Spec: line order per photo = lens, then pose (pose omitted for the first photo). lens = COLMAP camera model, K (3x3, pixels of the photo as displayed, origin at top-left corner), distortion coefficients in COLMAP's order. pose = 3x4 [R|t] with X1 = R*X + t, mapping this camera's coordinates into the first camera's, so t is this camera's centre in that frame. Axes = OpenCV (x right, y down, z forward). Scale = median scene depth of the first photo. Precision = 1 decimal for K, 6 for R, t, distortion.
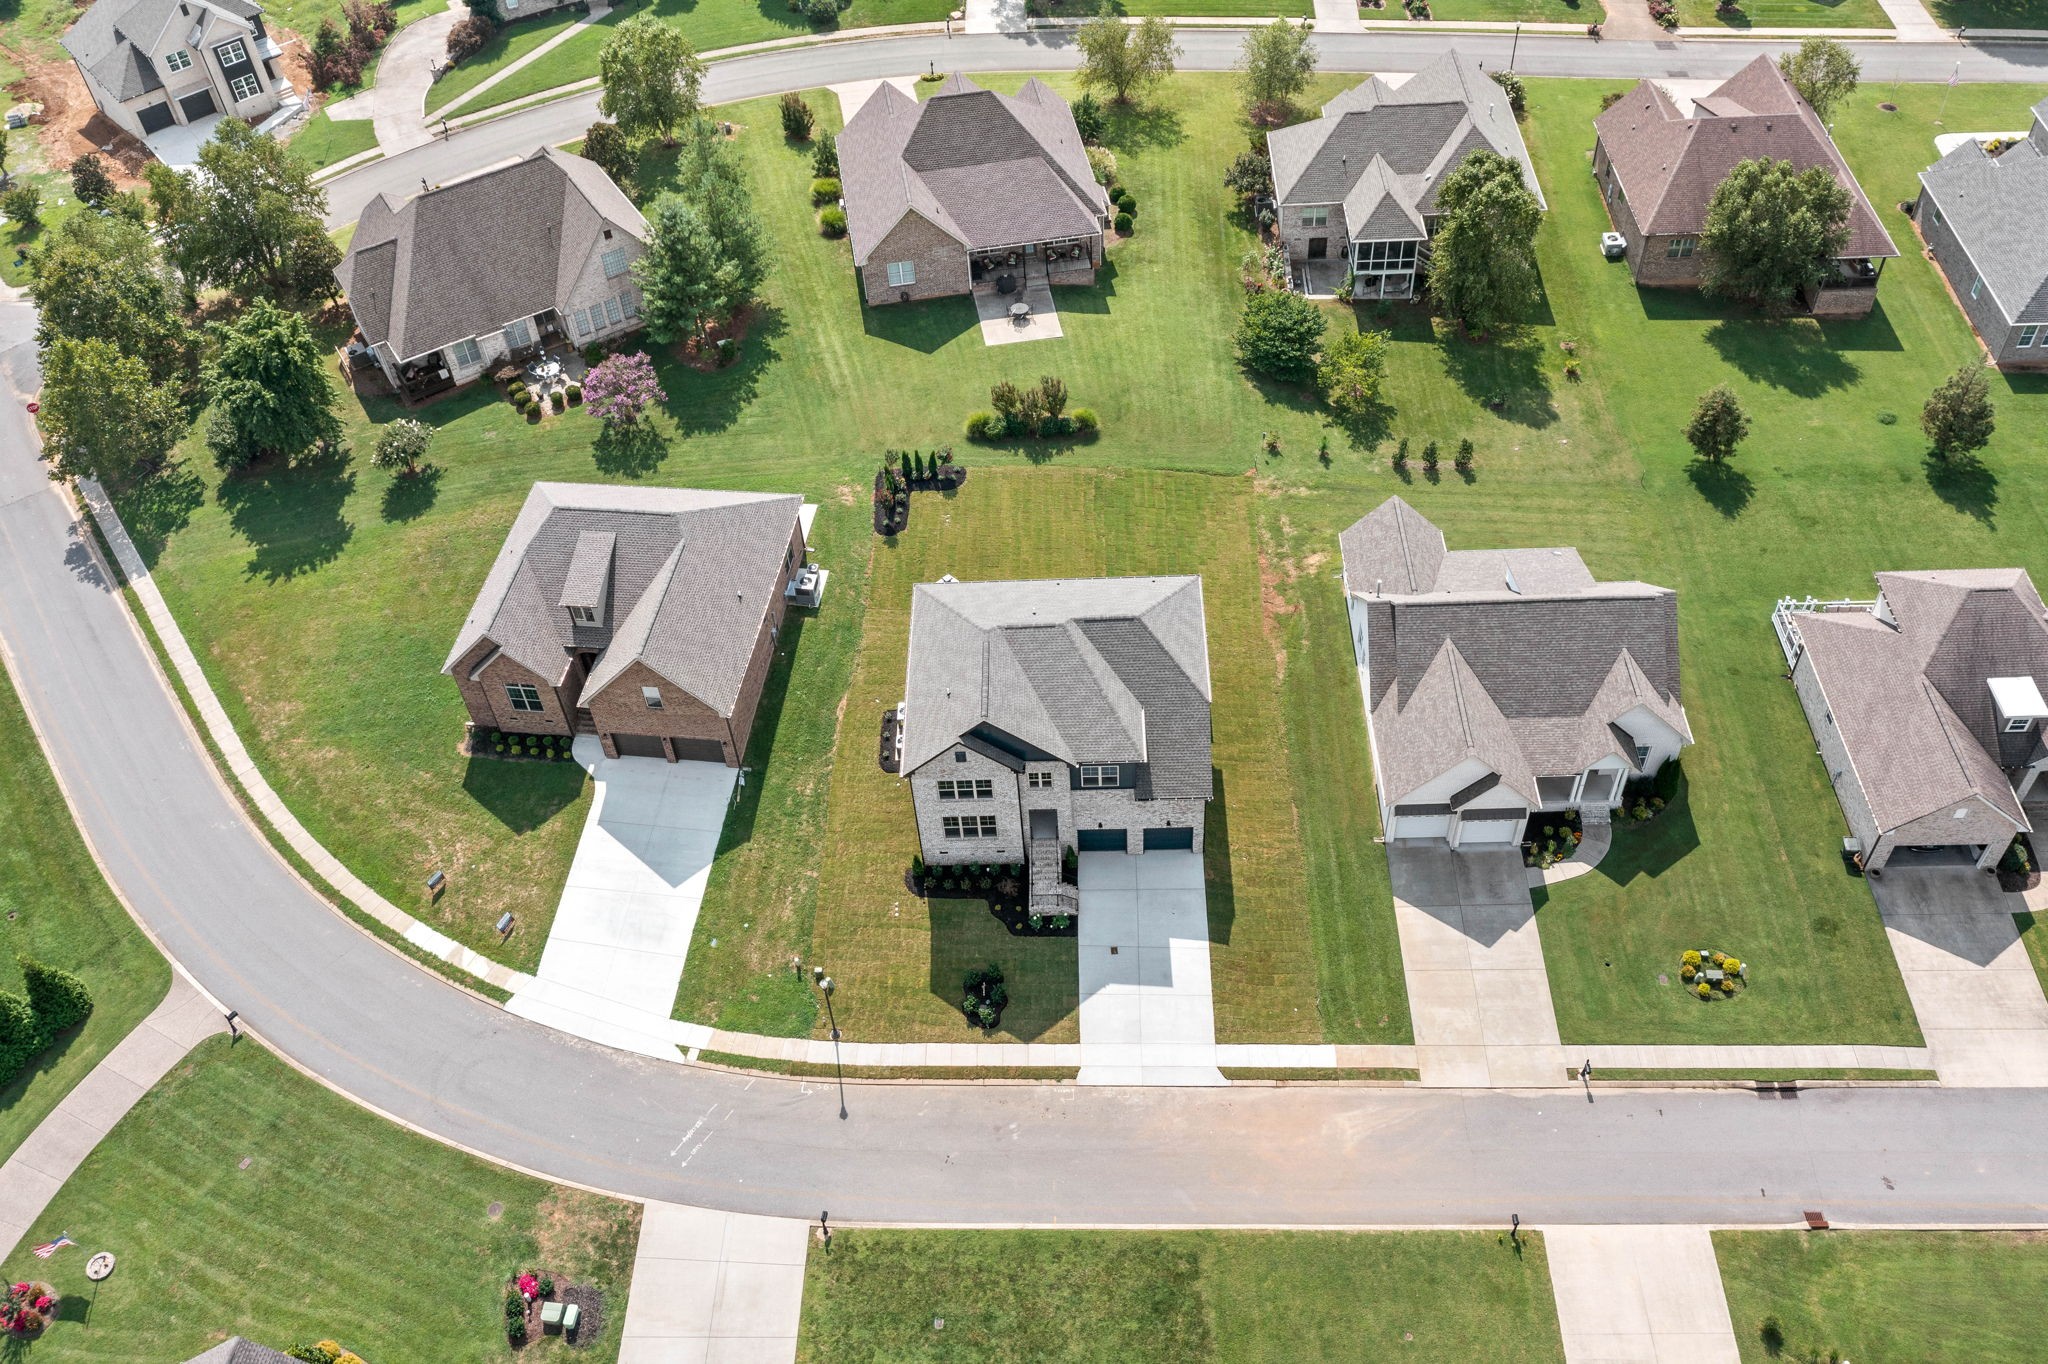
lens RADIAL K [[1717.0, 0, 1024.0], [0, 1717.0, 682.0], [0, 0, 1]] dist [-0.006753, 0.001281]
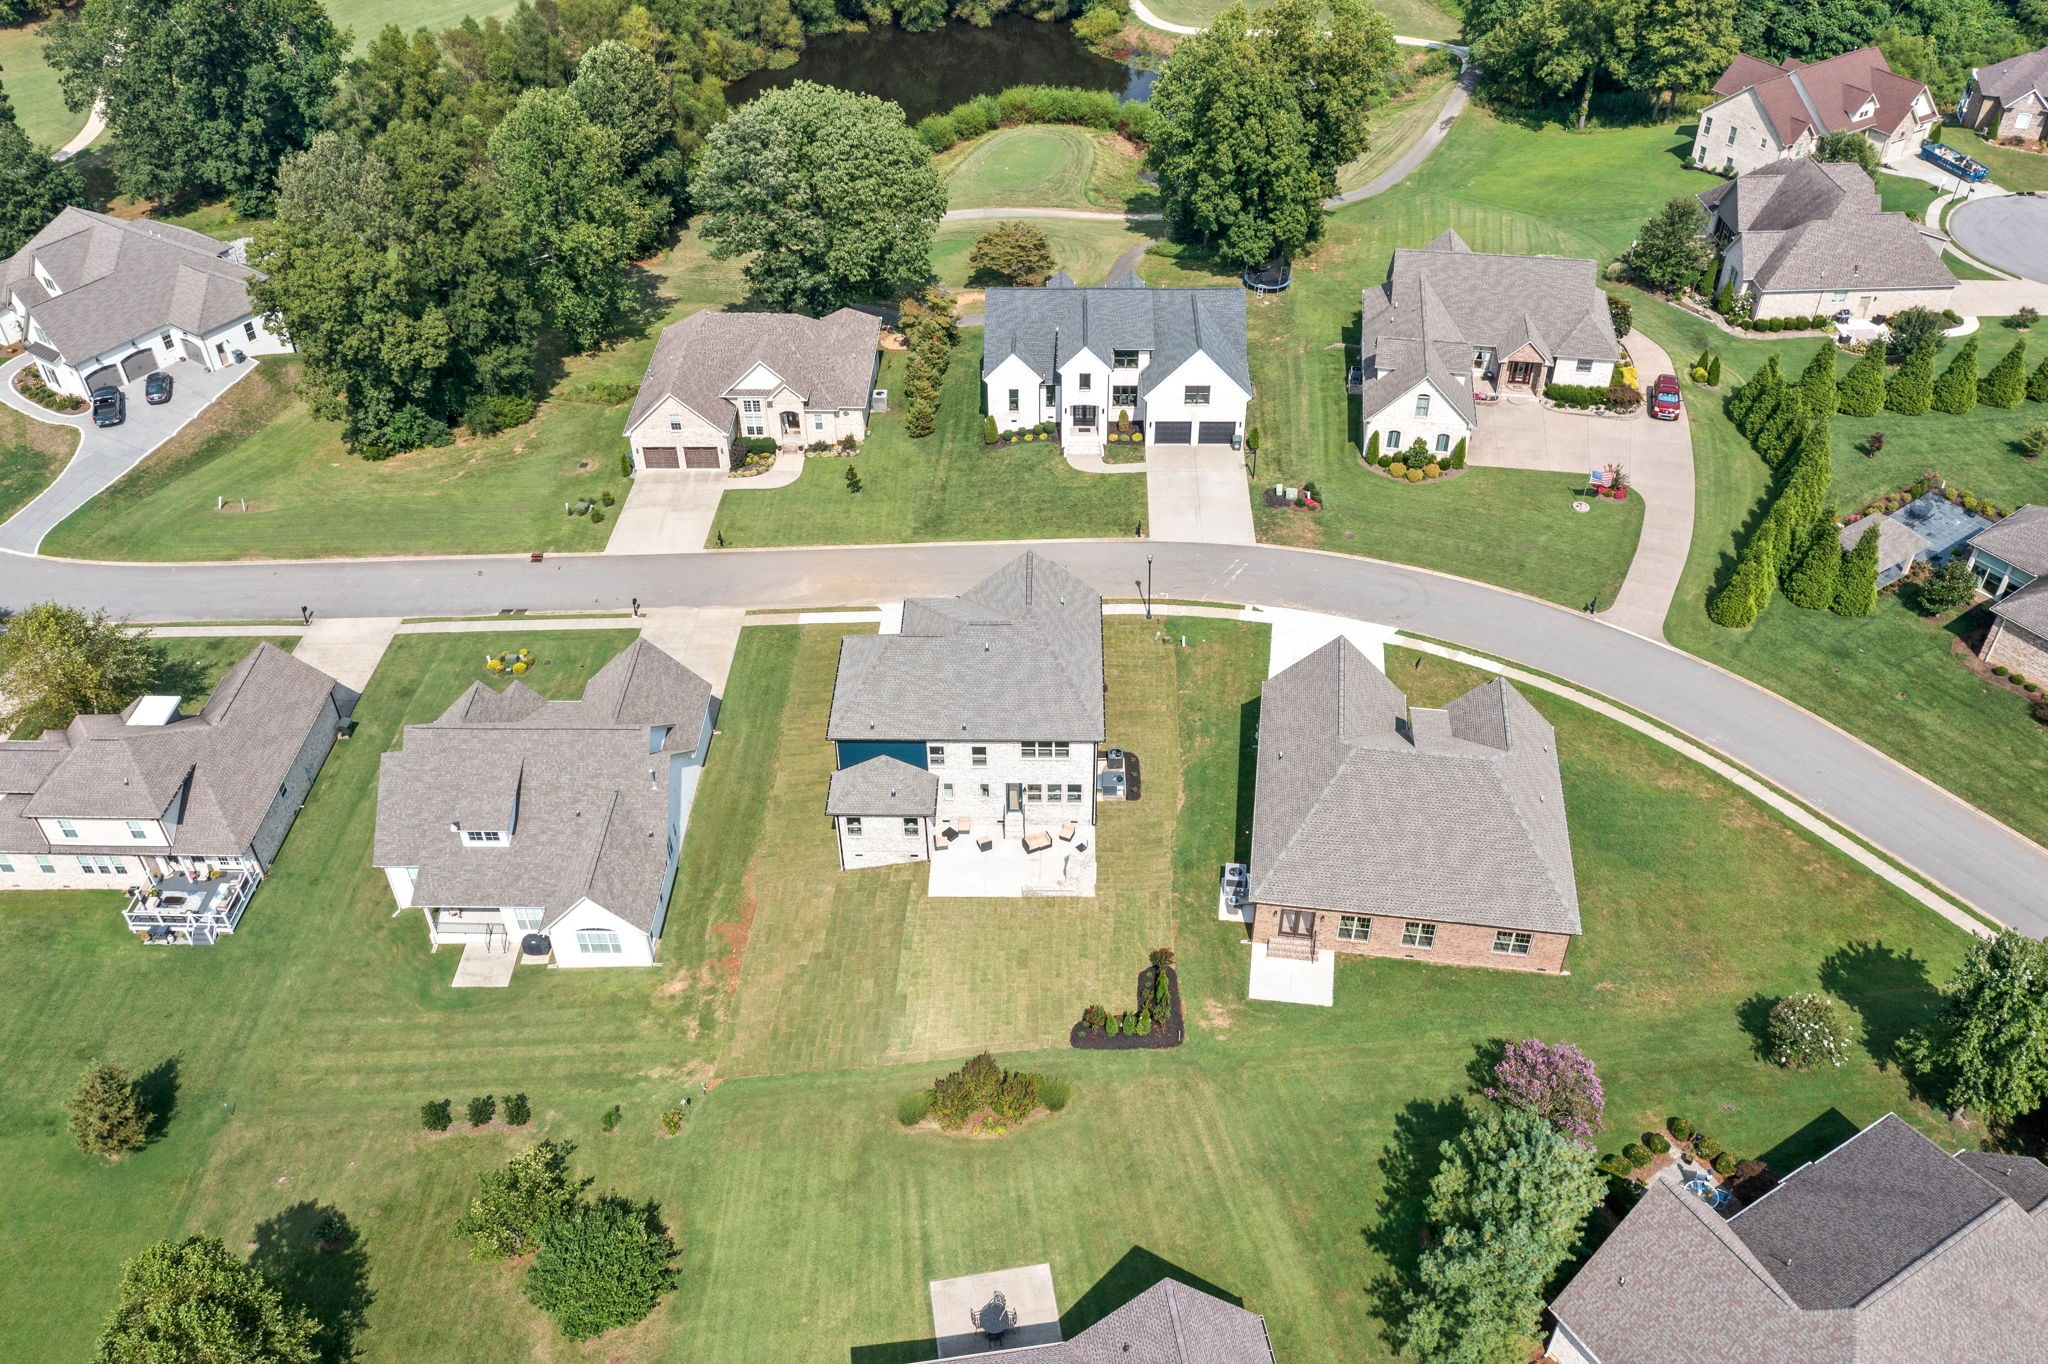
lens RADIAL K [[1717.0, 0, 1024.0], [0, 1717.0, 682.0], [0, 0, 1]] dist [-0.006753, 0.001281]
pose [[-0.998125, 0.039278, 0.046935, -0.069910], [0.049008, 0.053594, 0.997359, -1.162938], [0.036658, 0.997790, -0.055419, 1.099002]]
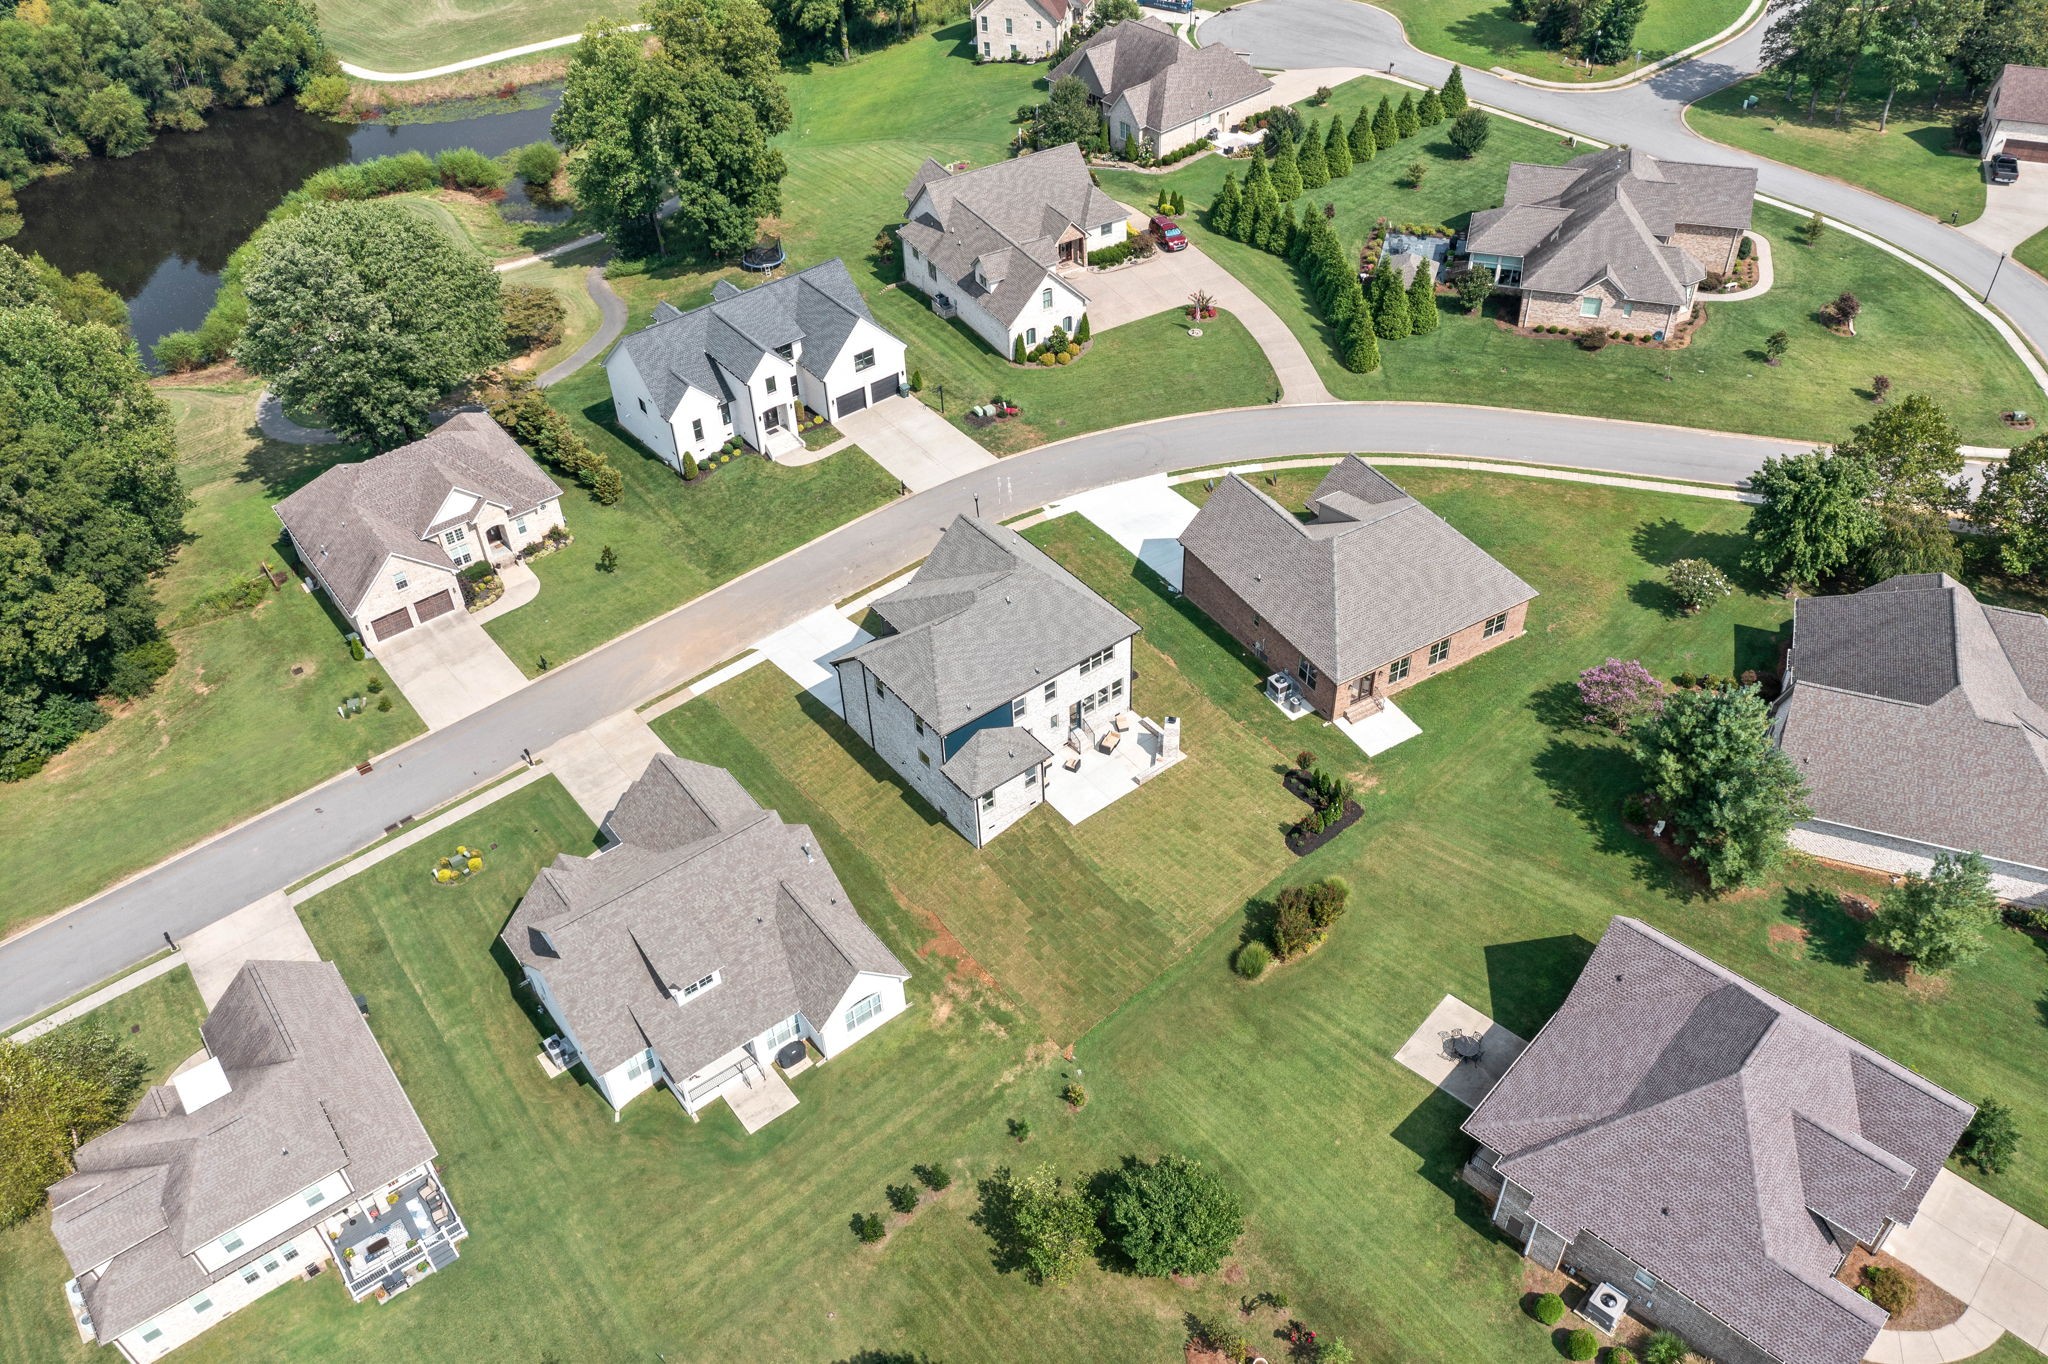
lens RADIAL K [[1666.7, 0, 1053.8], [0, 1666.7, 676.5], [0, 0, 1]] dist [-0.007348, 0.004231]
pose [[-0.779363, 0.466586, -0.418200, 0.501969], [-0.411903, 0.121424, 0.903101, -1.120966], [0.472154, 0.876101, 0.097555, 0.960218]]
